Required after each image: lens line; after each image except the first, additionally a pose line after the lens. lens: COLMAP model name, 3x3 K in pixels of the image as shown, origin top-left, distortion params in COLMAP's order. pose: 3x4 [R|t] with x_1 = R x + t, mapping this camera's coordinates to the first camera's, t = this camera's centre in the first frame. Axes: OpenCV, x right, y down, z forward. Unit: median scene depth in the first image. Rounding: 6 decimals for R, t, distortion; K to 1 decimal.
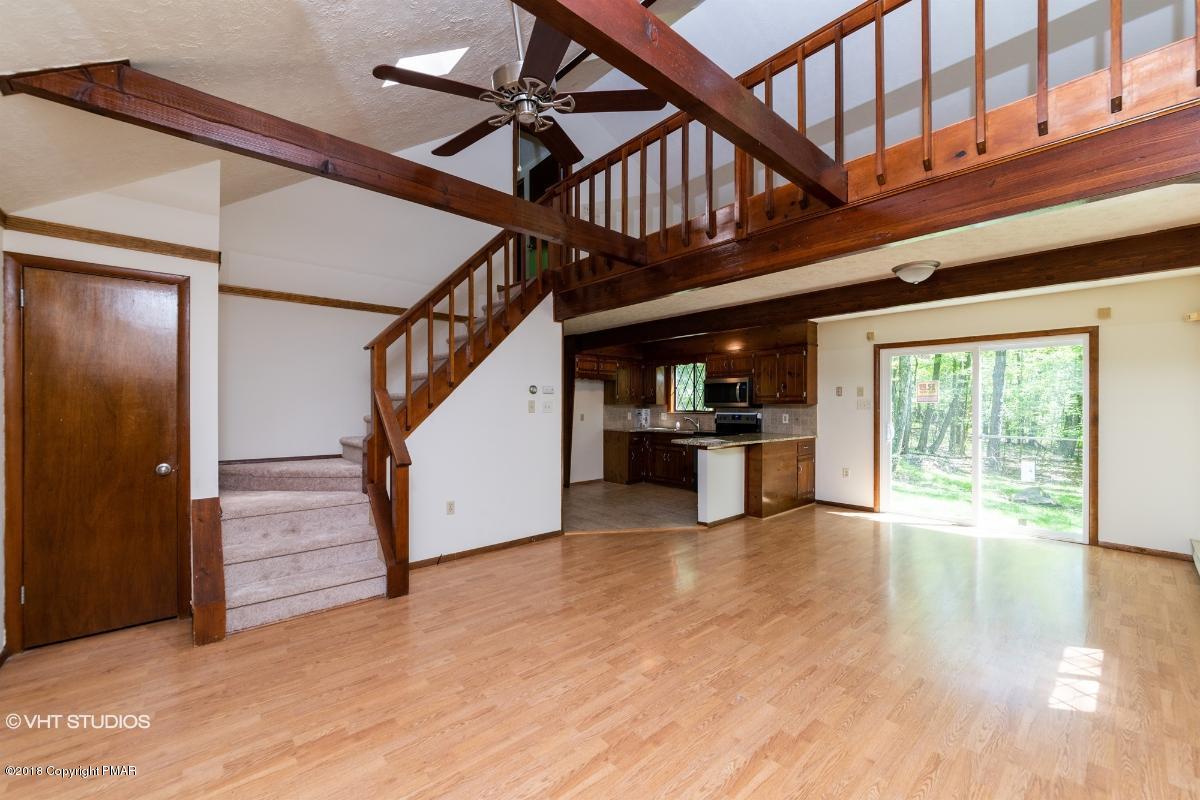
lens RADIAL K [[468.8, 0, 597.2], [0, 468.8, 403.2], [0, 0, 1]] dist [-0.004941, 0.000024]
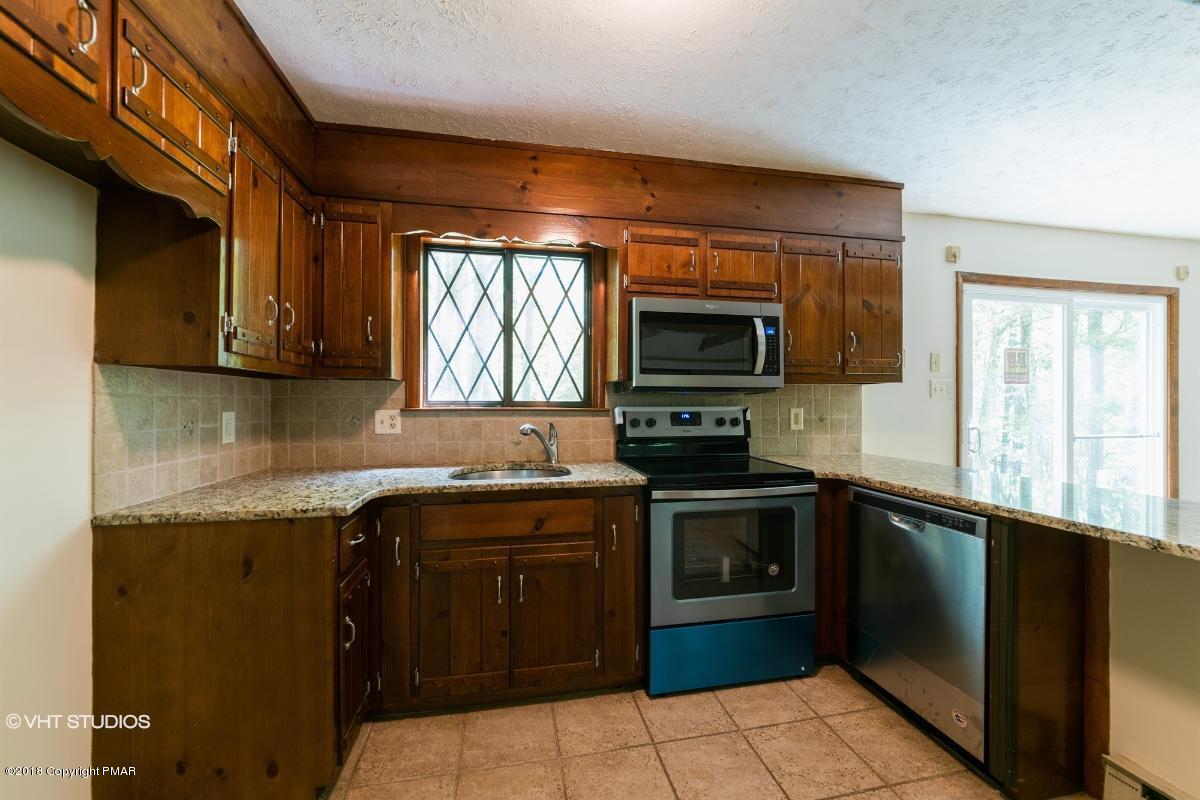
lens RADIAL K [[468.8, 0, 603.2], [0, 468.8, 400.2], [0, 0, 1]] dist [-0.004941, 0.000024]
pose [[0.495646, 0.002158, 0.868522, -0.064900], [-0.006952, 0.999975, 0.001483, 0.022966], [-0.868497, -0.006773, 0.495649, 1.297445]]
